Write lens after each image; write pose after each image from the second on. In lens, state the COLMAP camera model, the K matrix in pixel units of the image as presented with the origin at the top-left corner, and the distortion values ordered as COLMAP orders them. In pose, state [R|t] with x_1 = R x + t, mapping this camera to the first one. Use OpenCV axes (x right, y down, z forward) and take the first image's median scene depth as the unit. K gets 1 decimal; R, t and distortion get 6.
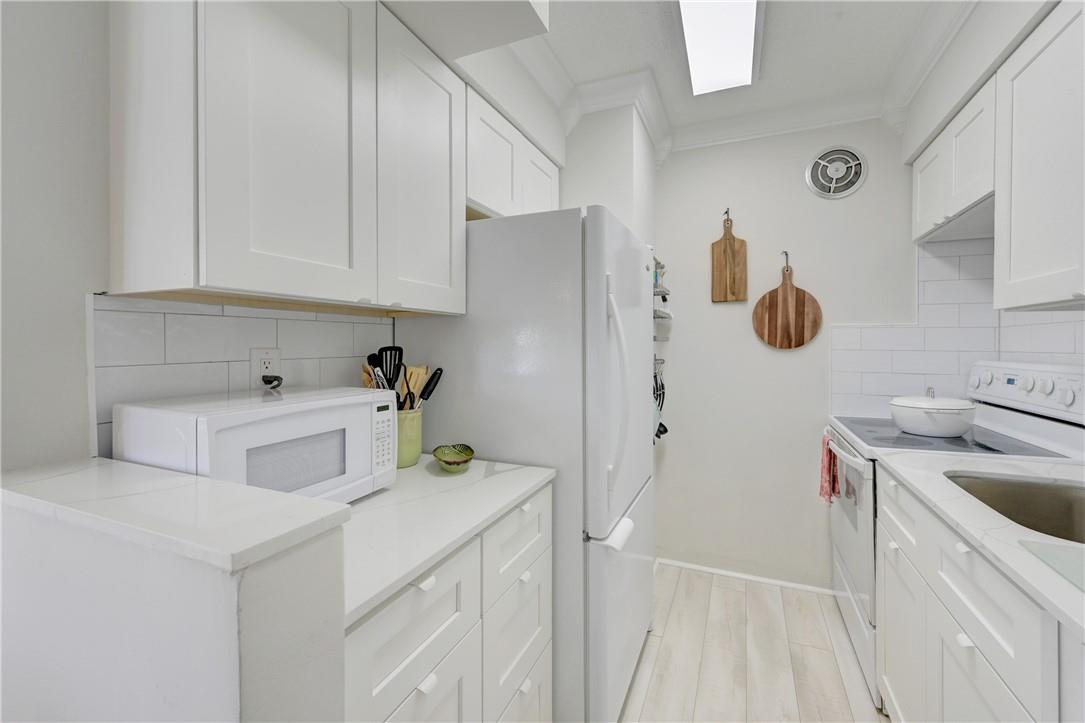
lens RADIAL K [[440.5, 0, 557.0], [0, 440.5, 336.9], [0, 0, 1]] dist [0.000074, 0.000109]
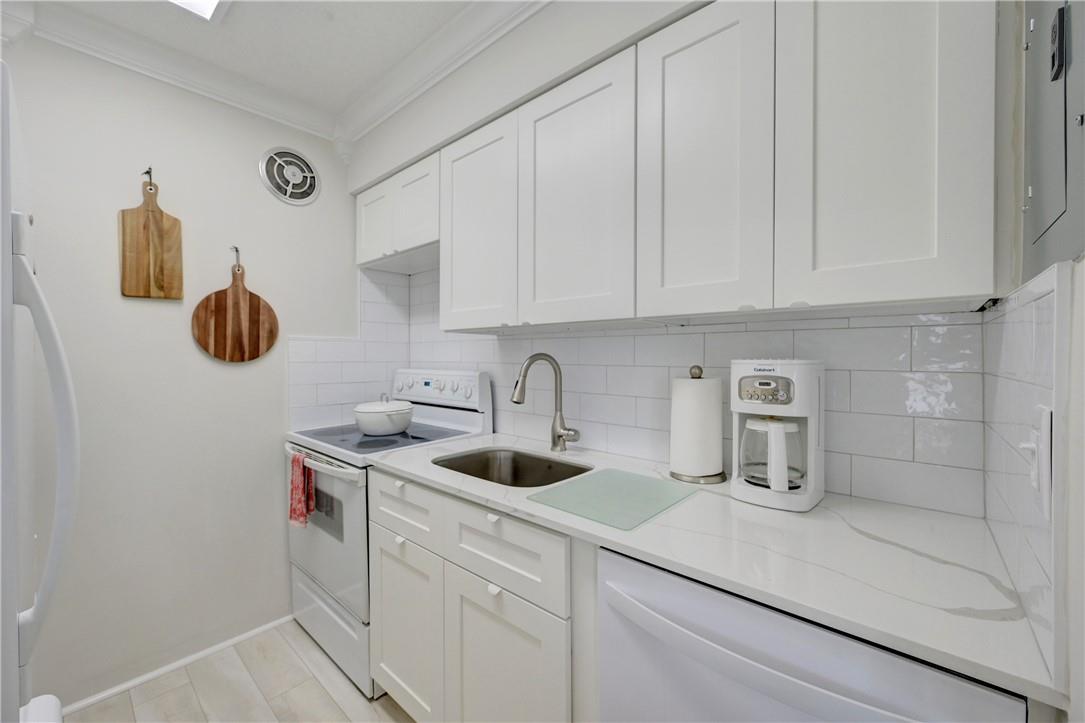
lens RADIAL K [[433.7, 0, 541.2], [0, 433.7, 354.7], [0, 0, 1]] dist [0.002332, 0.000258]
pose [[0.321468, -0.000966, 0.946920, -0.094644], [-0.014226, 0.999882, 0.005850, -0.000620], [-0.946814, -0.015351, 0.321416, 0.200682]]
